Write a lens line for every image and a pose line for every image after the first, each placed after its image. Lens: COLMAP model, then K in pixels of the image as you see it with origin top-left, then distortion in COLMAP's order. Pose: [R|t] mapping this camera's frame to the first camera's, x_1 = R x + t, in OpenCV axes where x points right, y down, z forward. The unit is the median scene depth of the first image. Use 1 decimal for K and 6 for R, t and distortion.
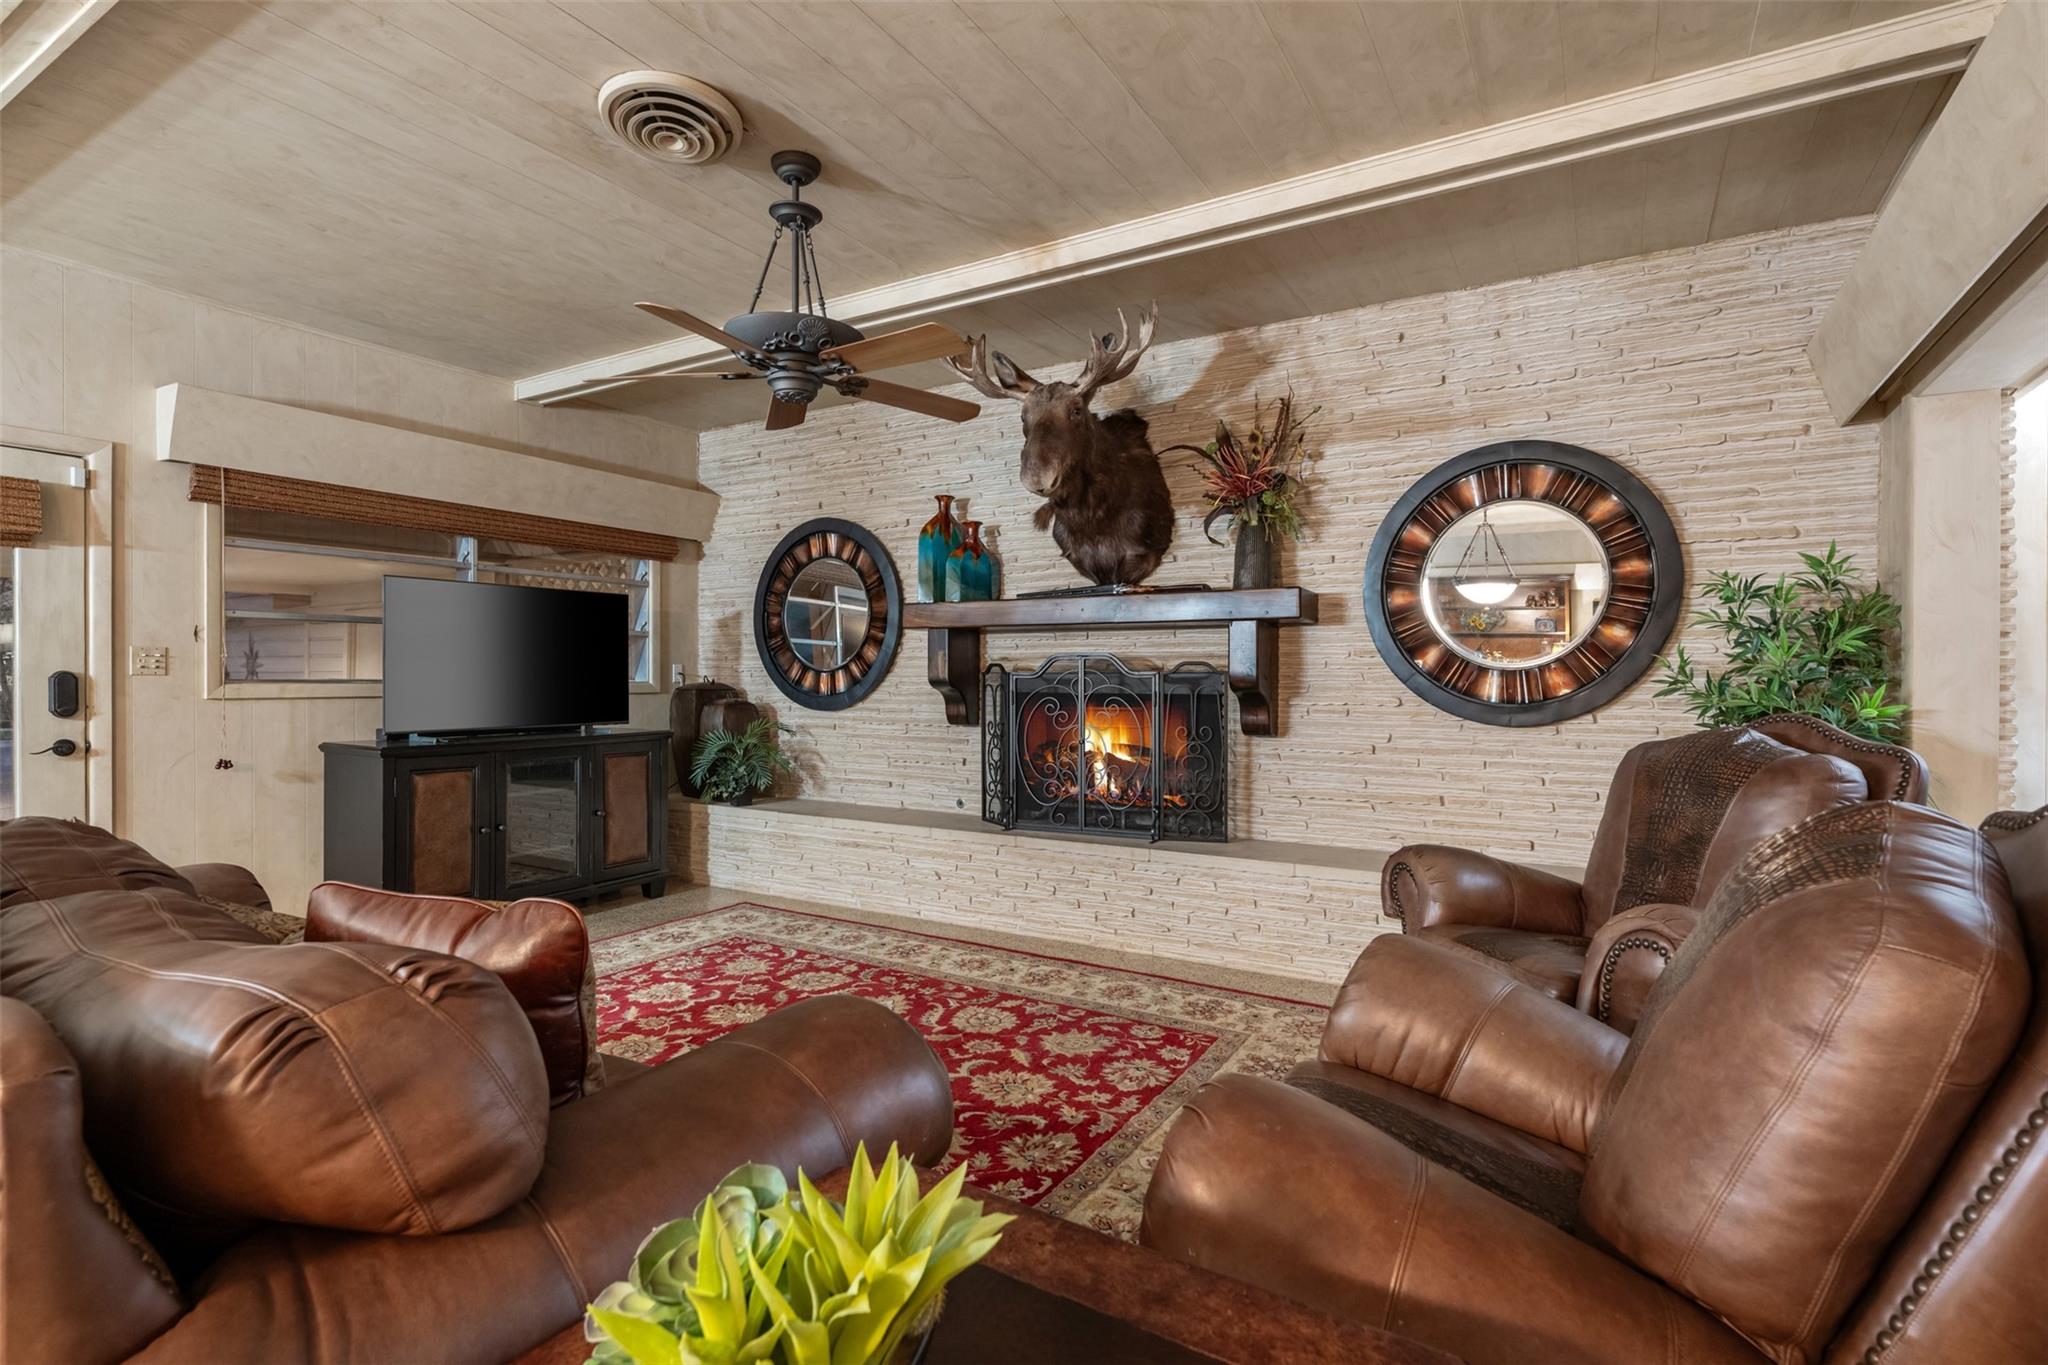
lens RADIAL K [[970.7, 0, 1024.0], [0, 970.7, 682.5], [0, 0, 1]] dist [-0.003821, -0.000844]
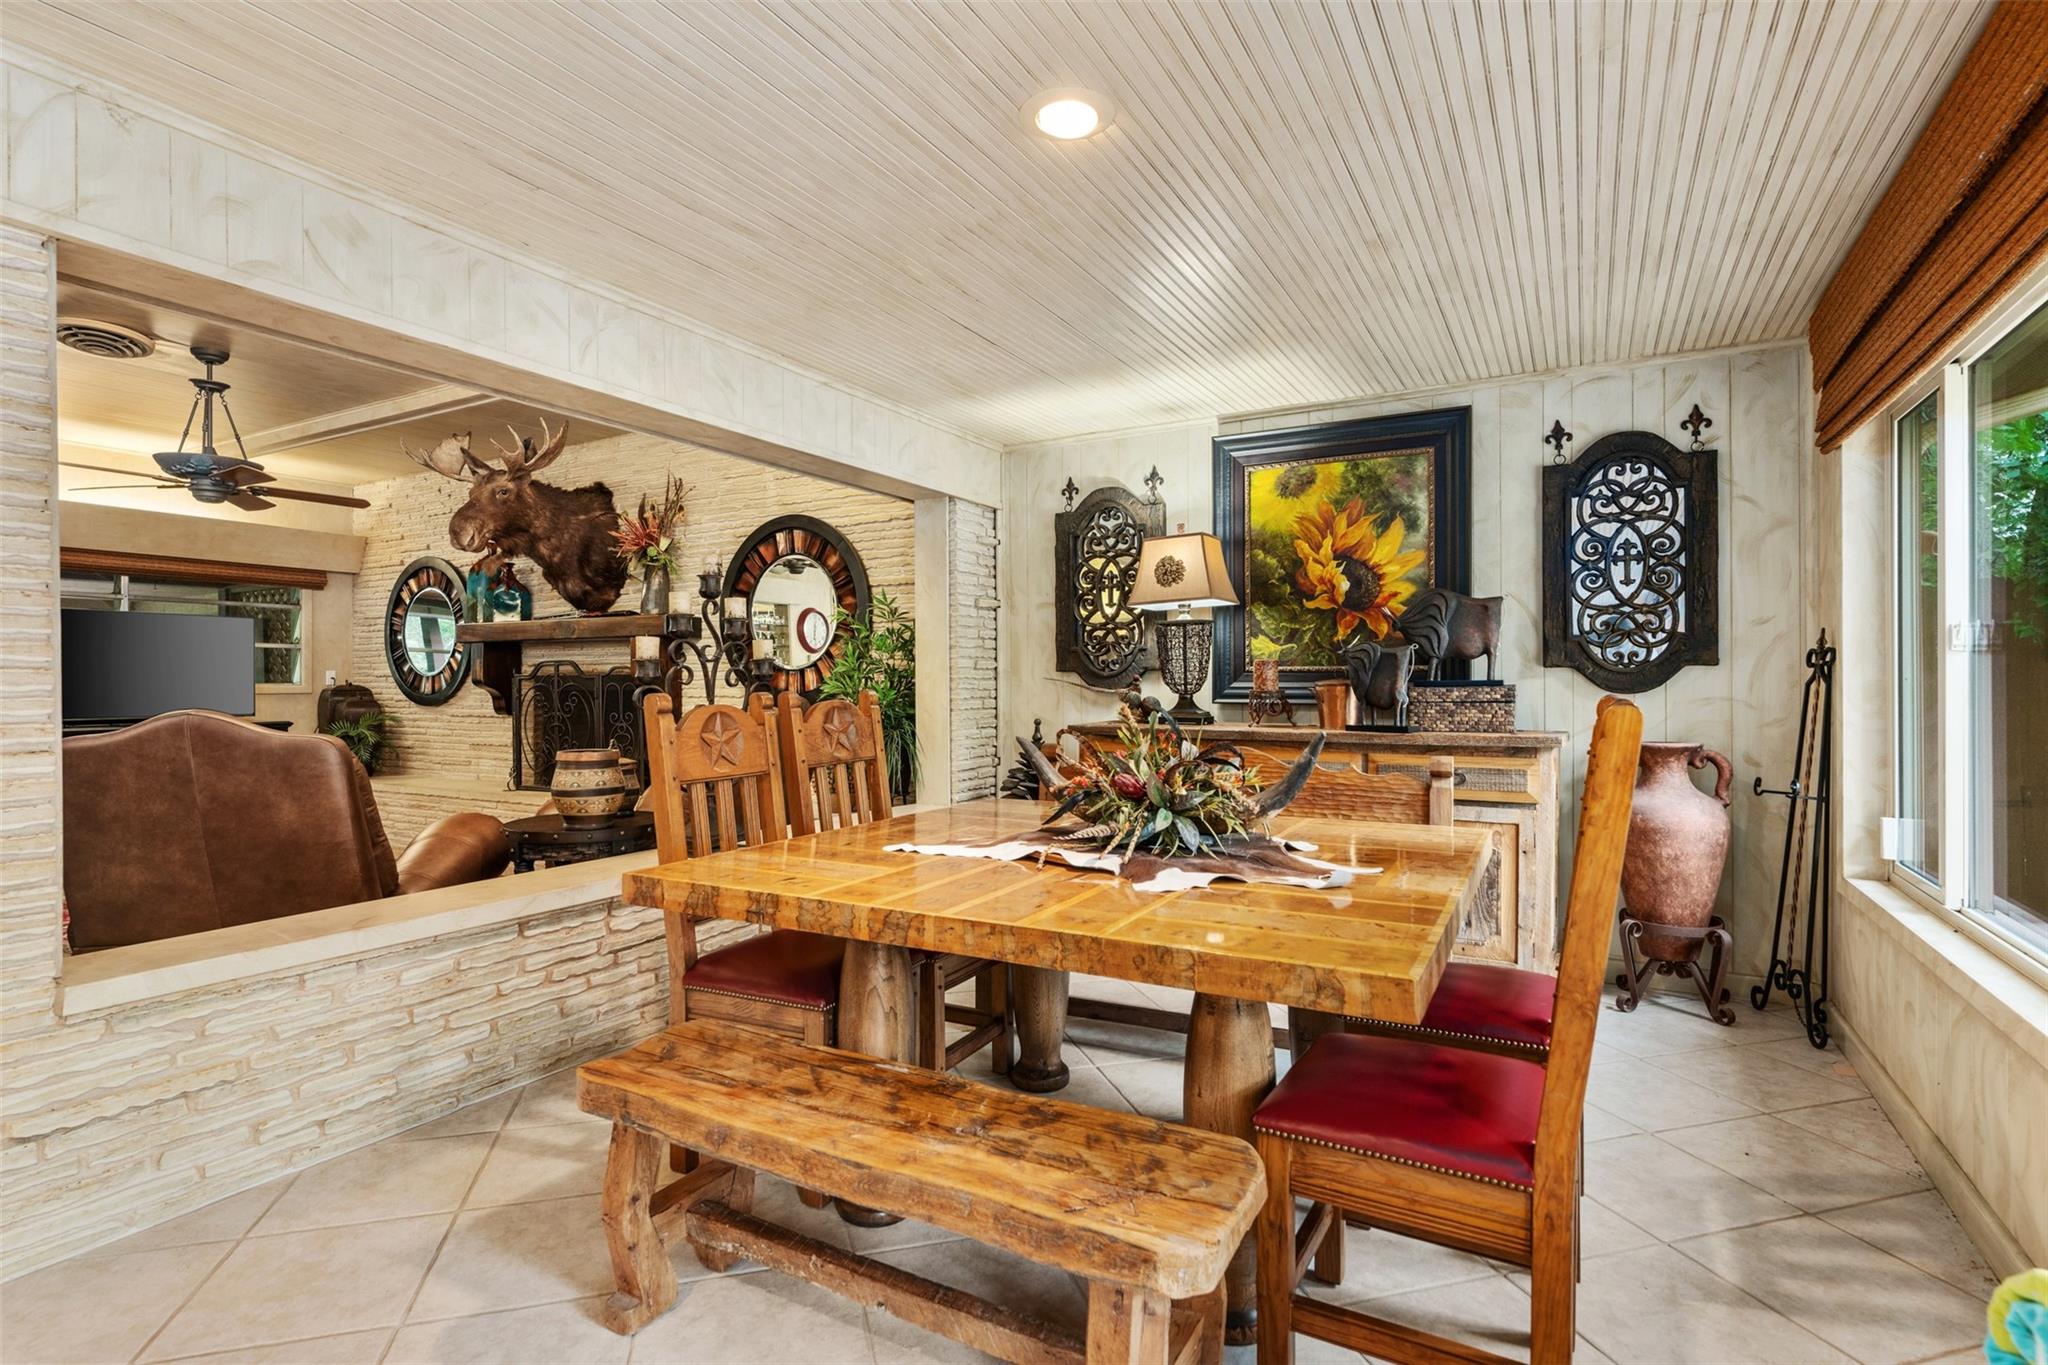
lens RADIAL K [[1005.5, 0, 1036.1], [0, 1005.5, 686.6], [0, 0, 1]] dist [-0.005149, -0.000270]
pose [[0.999380, -0.012736, 0.032810, 0.859455], [0.012596, 0.999911, 0.004447, 0.009761], [-0.032864, -0.004031, 0.999452, -0.545739]]
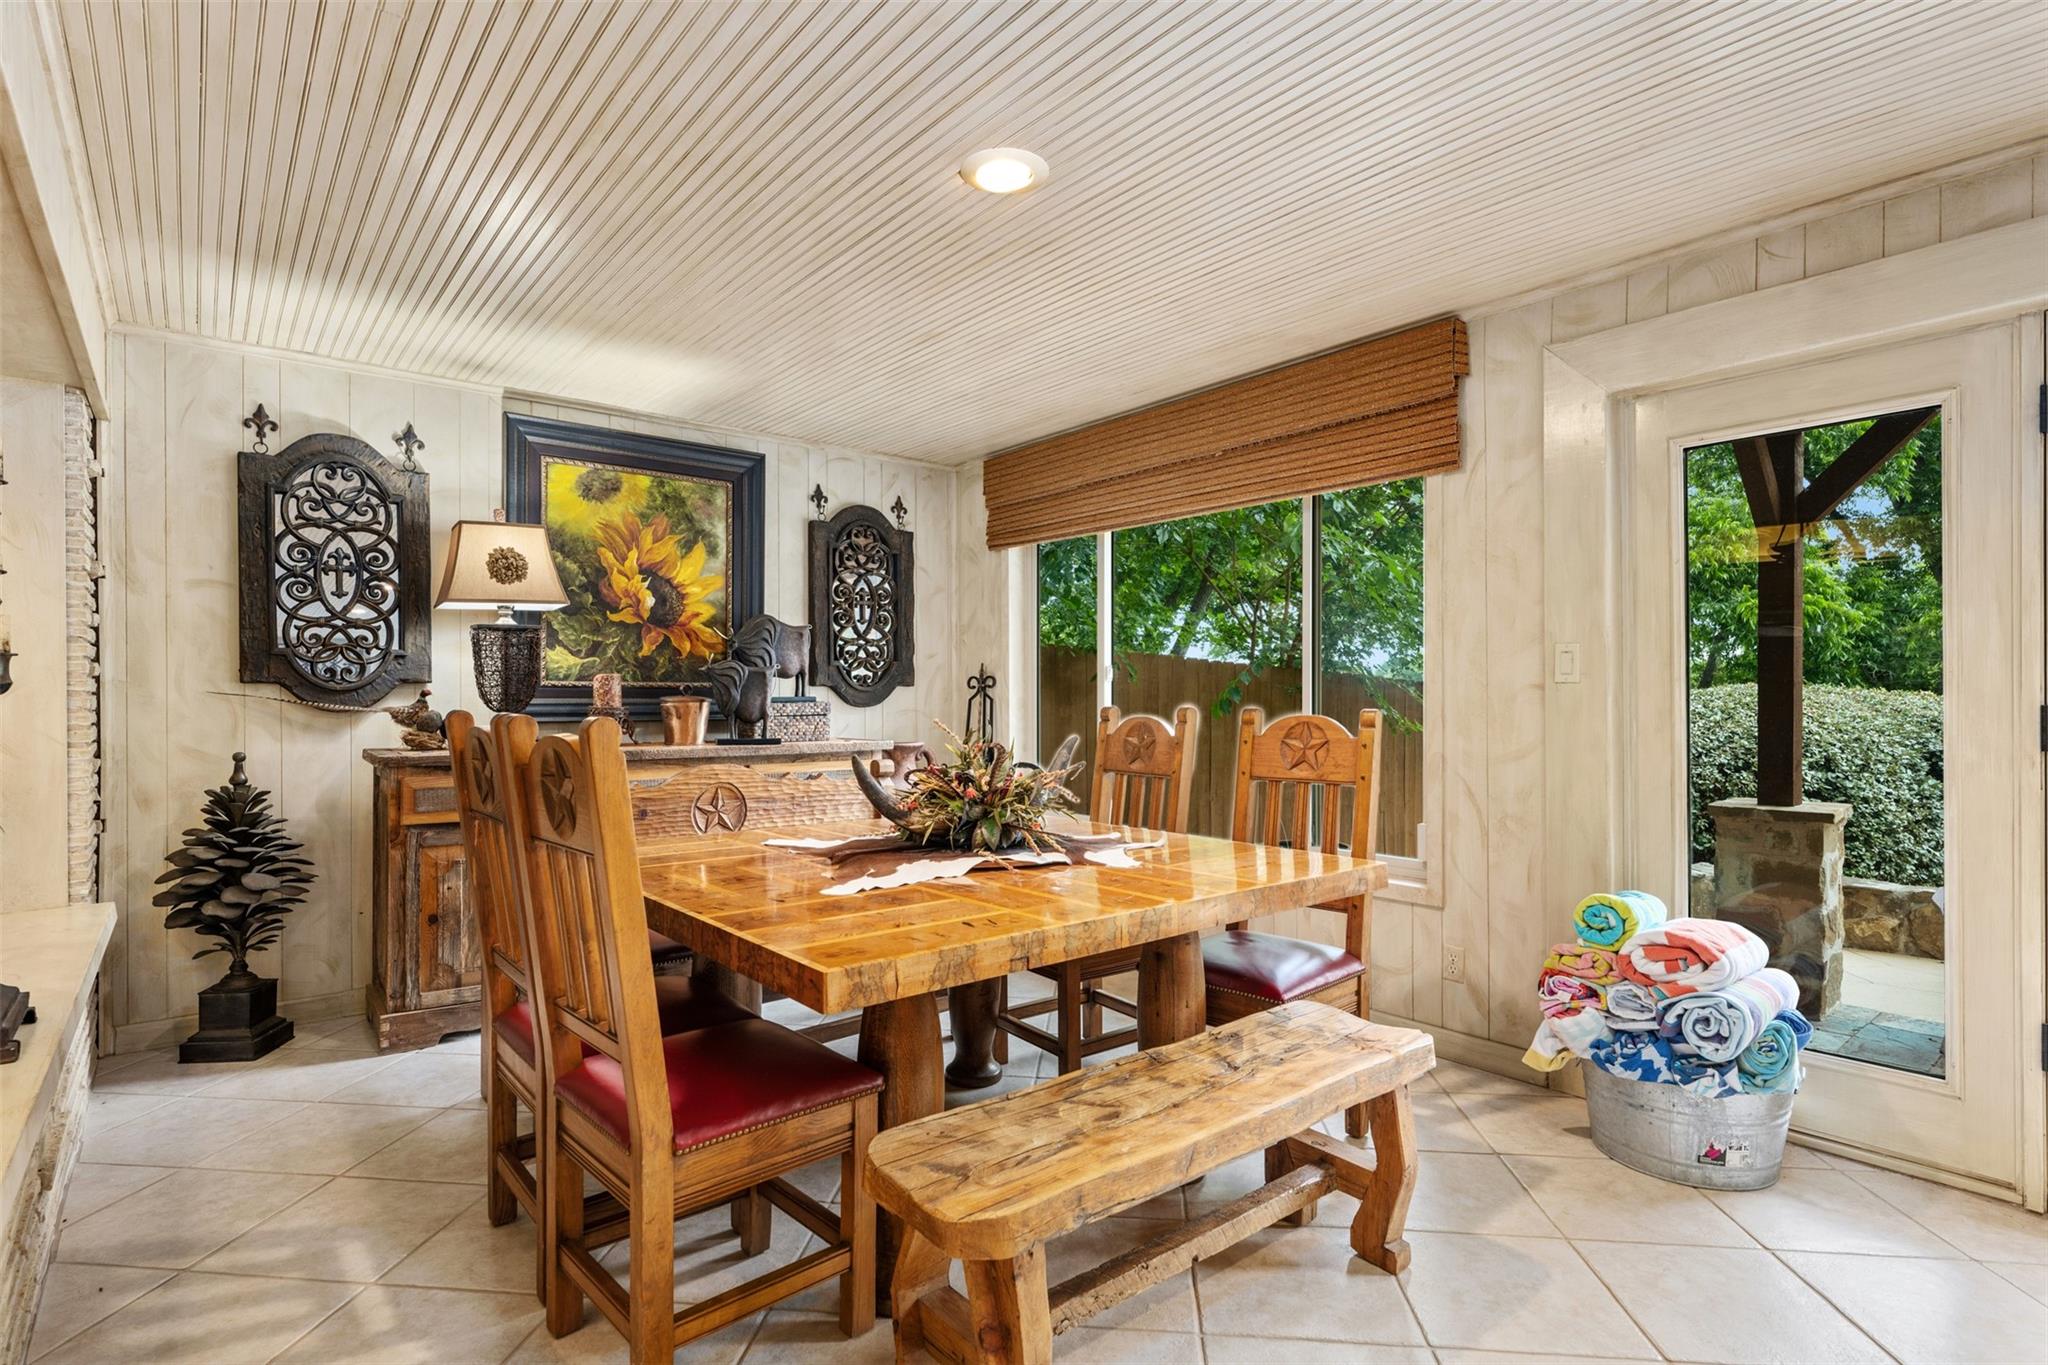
lens RADIAL K [[1005.5, 0, 1036.1], [0, 1005.5, 686.6], [0, 0, 1]] dist [-0.005149, -0.000270]
pose [[0.331472, -0.000843, 0.943465, 0.299906], [0.004072, 0.999992, -0.000537, 0.002806], [-0.943456, 0.004020, 0.331473, -0.184248]]
